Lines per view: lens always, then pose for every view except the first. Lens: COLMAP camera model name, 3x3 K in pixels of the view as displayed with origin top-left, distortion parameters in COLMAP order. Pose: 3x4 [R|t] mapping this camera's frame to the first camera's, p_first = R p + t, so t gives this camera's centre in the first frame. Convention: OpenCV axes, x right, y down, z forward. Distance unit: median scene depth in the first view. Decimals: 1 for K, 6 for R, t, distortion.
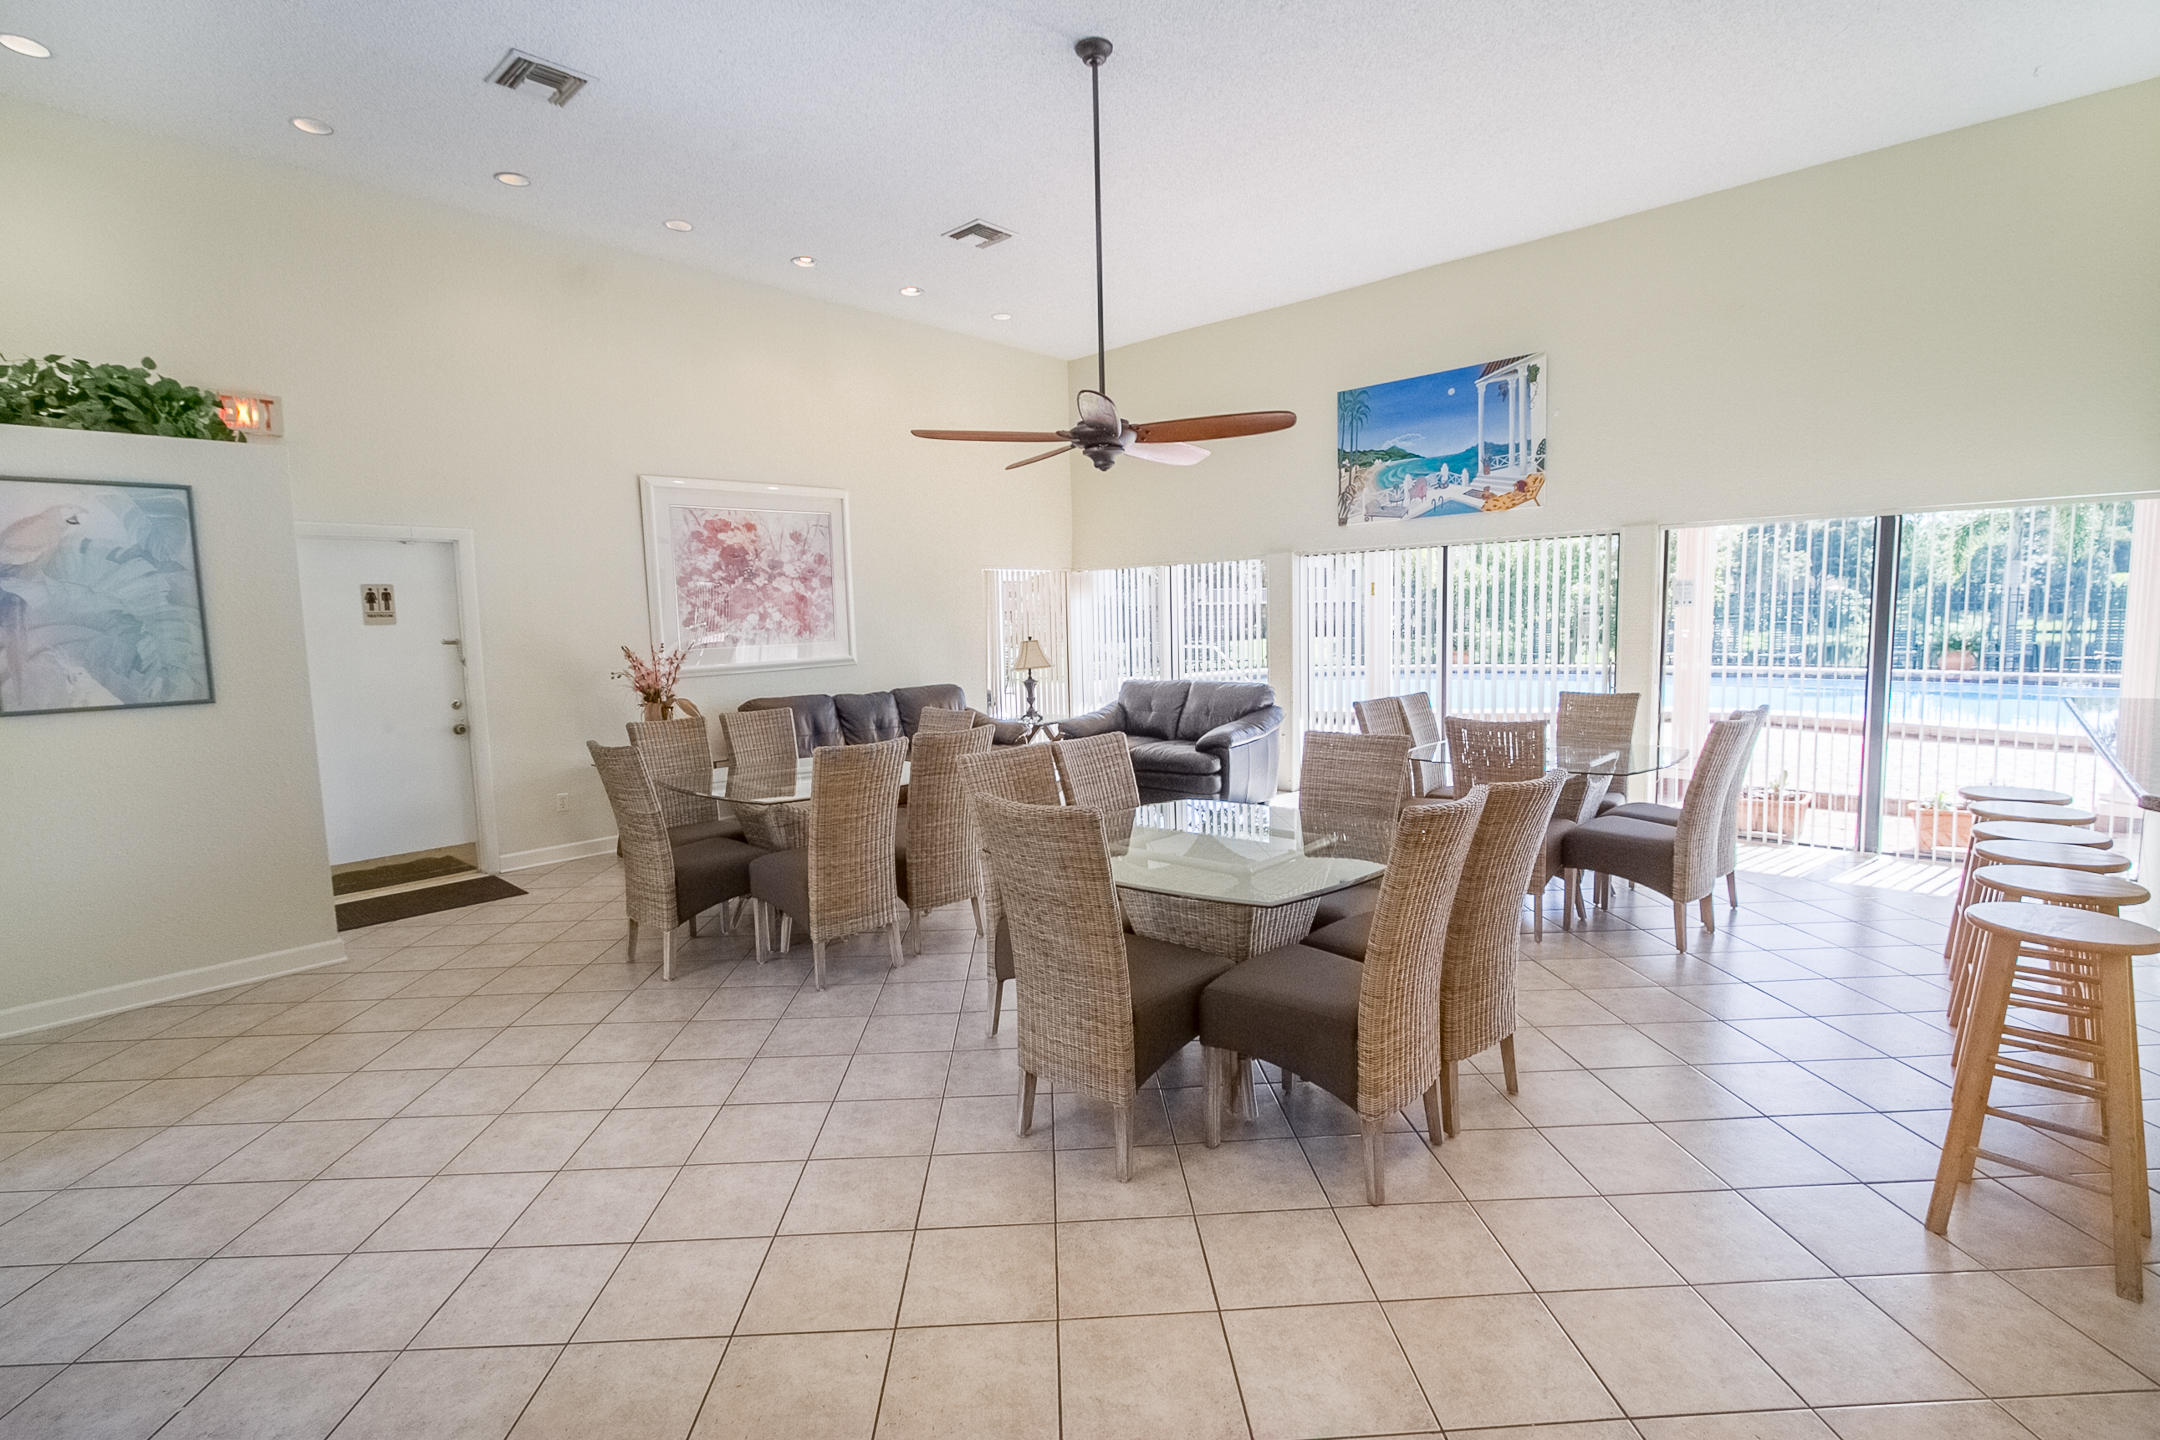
lens RADIAL K [[995.1, 0, 1080.0], [0, 995.1, 720.0], [0, 0, 1]] dist [-0.000634, 0.000068]
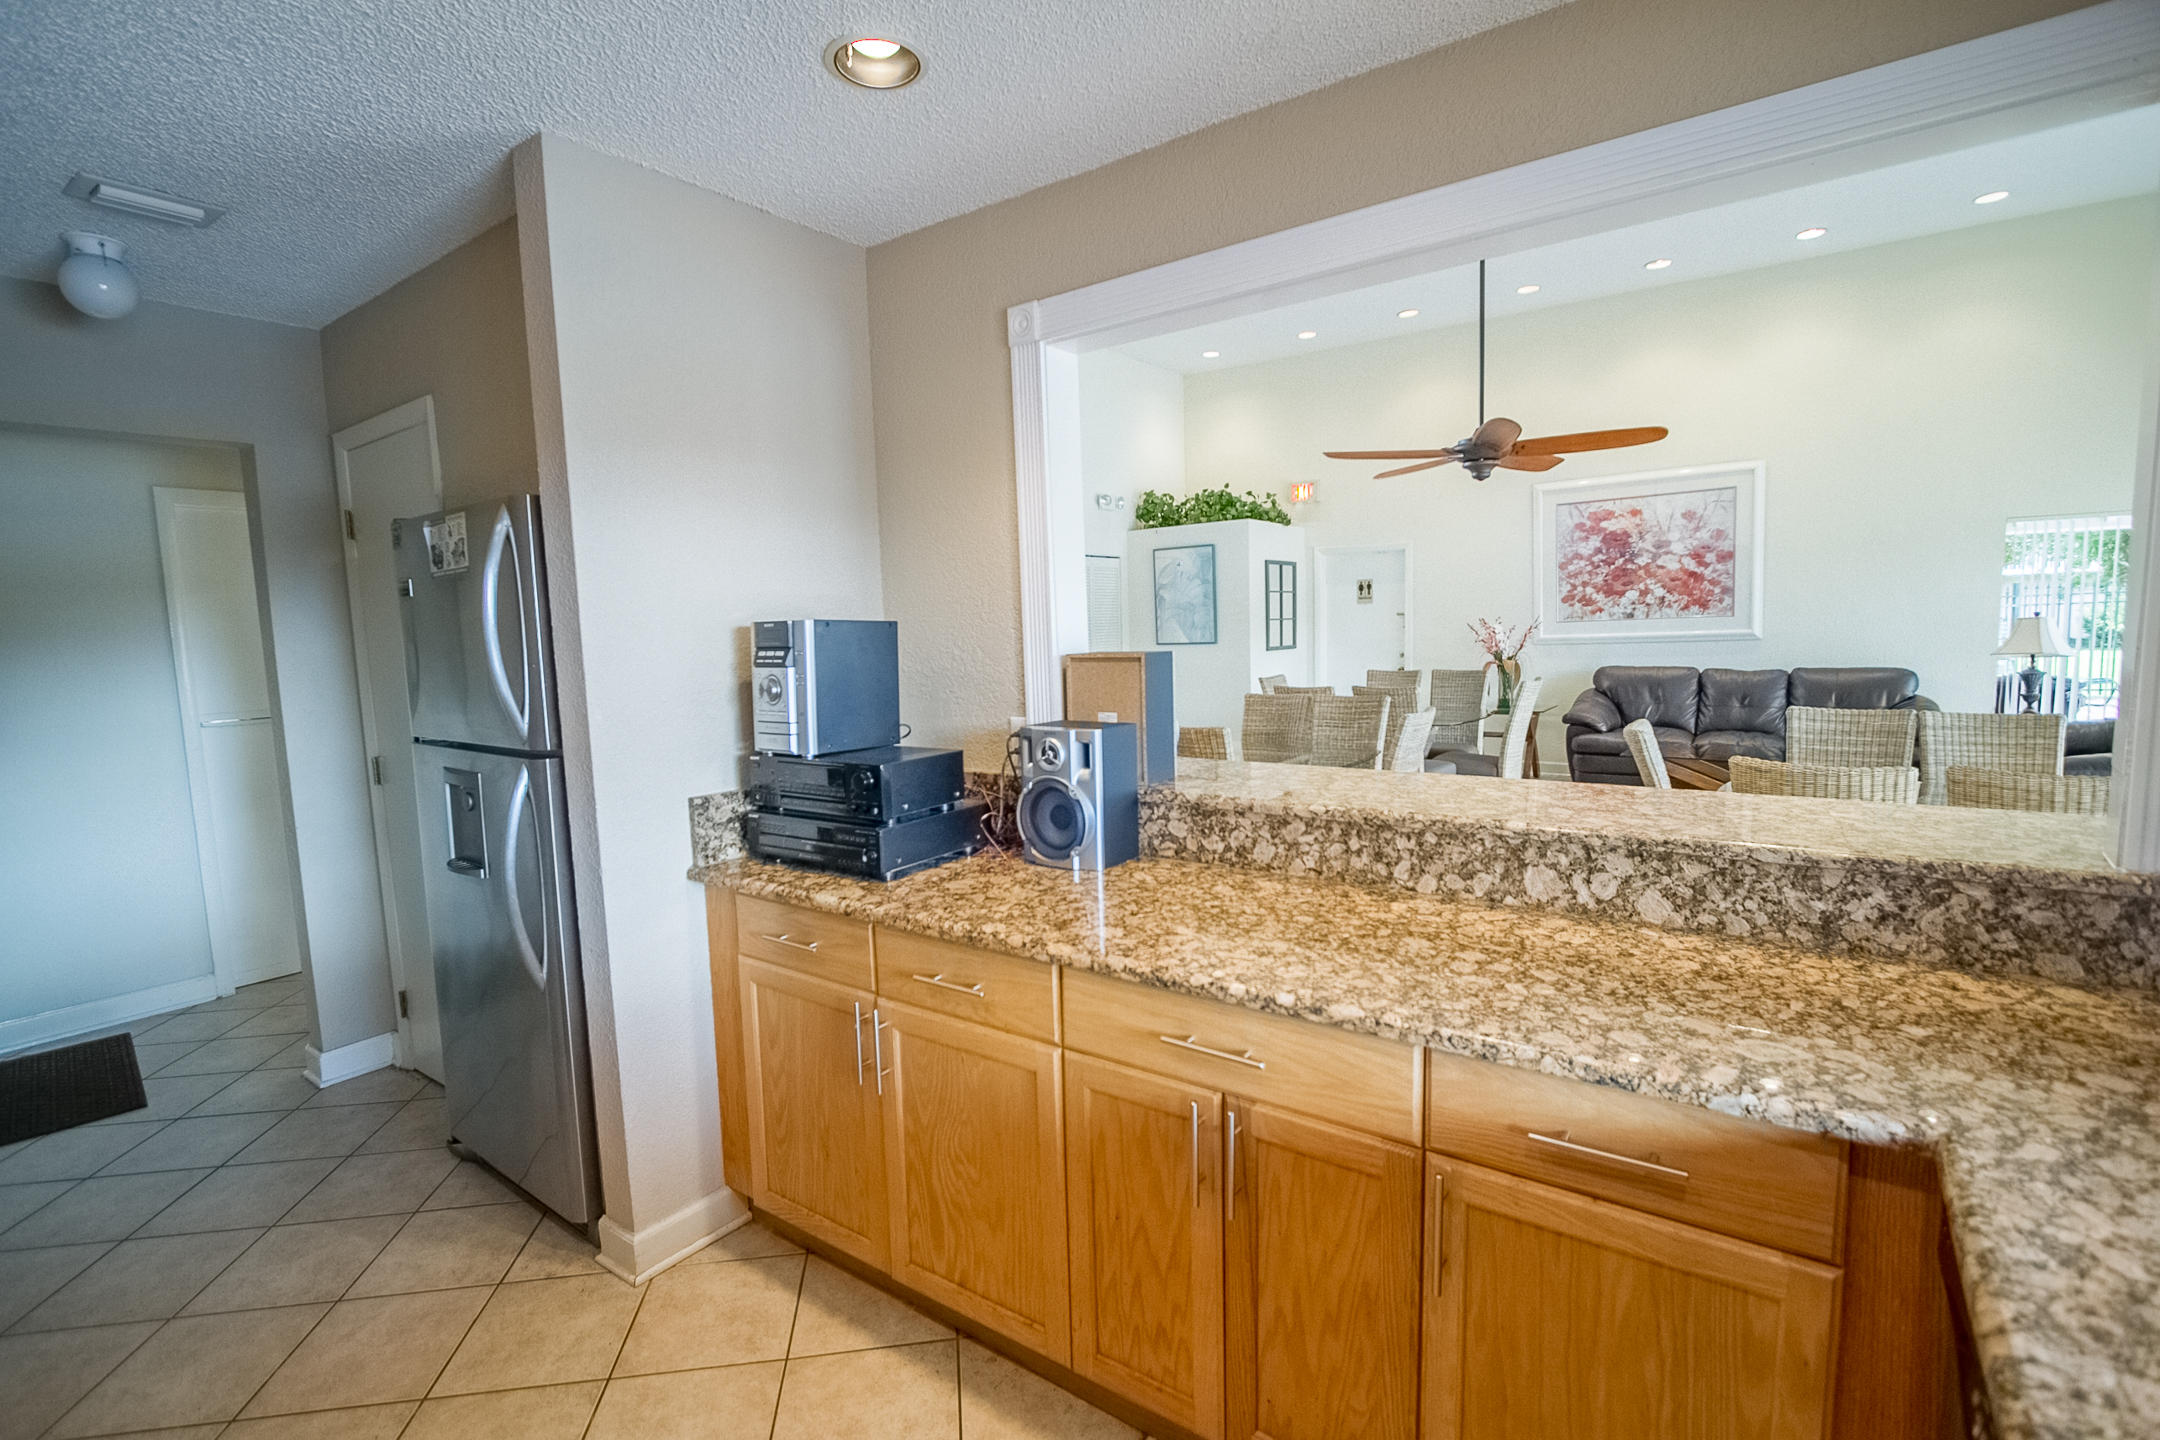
lens RADIAL K [[995.1, 0, 1080.0], [0, 995.1, 720.0], [0, 0, 1]] dist [-0.000634, 0.000068]
pose [[0.121918, 0.120170, -0.985239, 0.732822], [-0.073820, 0.990992, 0.111737, -0.042522], [0.989791, 0.059108, 0.129691, 0.255214]]
